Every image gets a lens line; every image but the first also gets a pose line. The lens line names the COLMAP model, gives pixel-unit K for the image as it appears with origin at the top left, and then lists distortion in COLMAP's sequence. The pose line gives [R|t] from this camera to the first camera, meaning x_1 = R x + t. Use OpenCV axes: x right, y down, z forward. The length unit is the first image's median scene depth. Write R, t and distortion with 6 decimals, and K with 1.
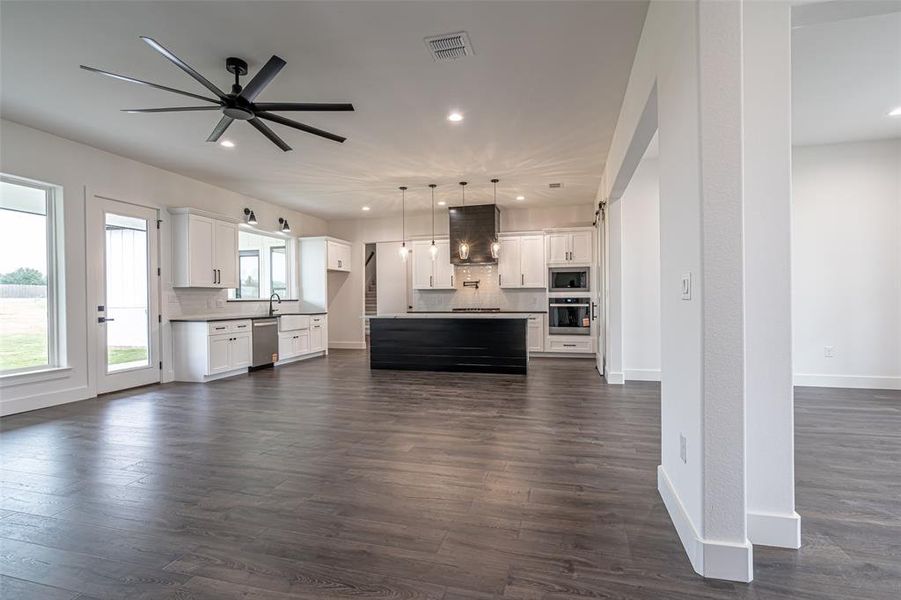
lens RADIAL K [[407.6, 0, 465.7], [0, 407.6, 298.0], [0, 0, 1]] dist [-0.003817, -0.000270]
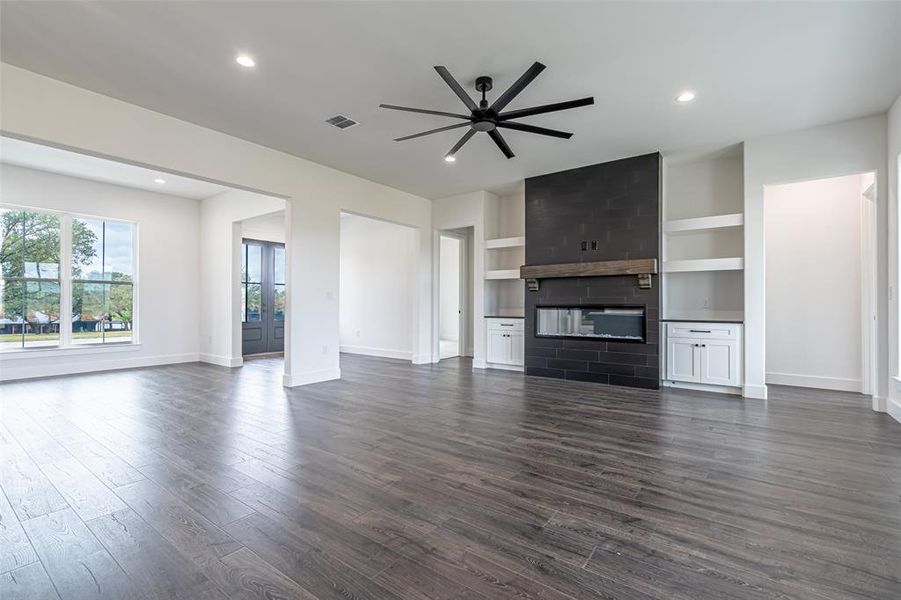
lens RADIAL K [[412.6, 0, 444.9], [0, 412.6, 304.3], [0, 0, 1]] dist [-0.012022, 0.000100]
pose [[-0.922579, 0.006013, 0.385761, -0.454110], [0.005582, 0.999982, -0.002237, 0.013664], [-0.385767, 0.000089, -0.922596, 1.062814]]
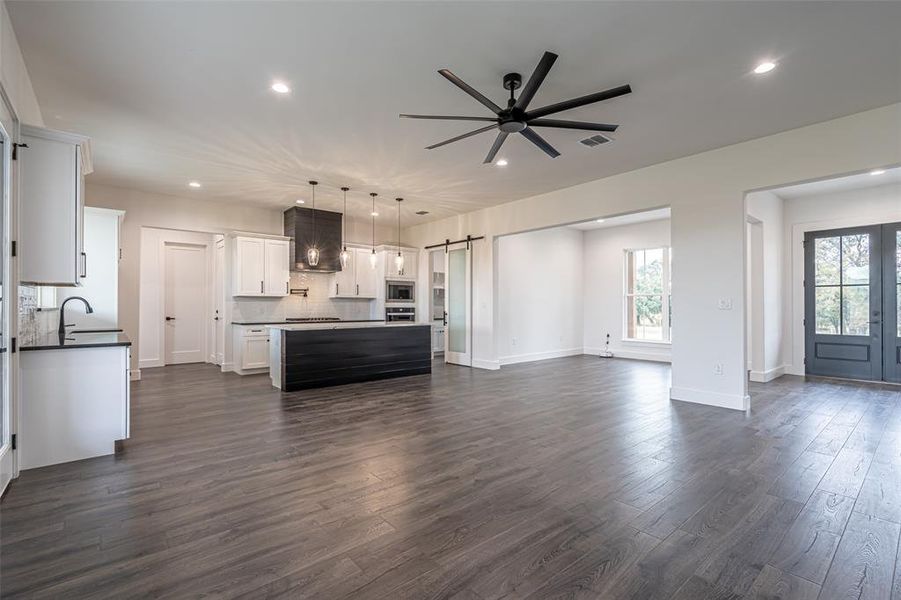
lens RADIAL K [[409.0, 0, 445.1], [0, 409.0, 301.3], [0, 0, 1]] dist [-0.001704, 0.000120]
pose [[0.591255, 0.018041, 0.806283, -0.763714], [-0.005406, 0.999816, -0.018408, 0.003099], [-0.806466, 0.006525, 0.591244, 0.269747]]
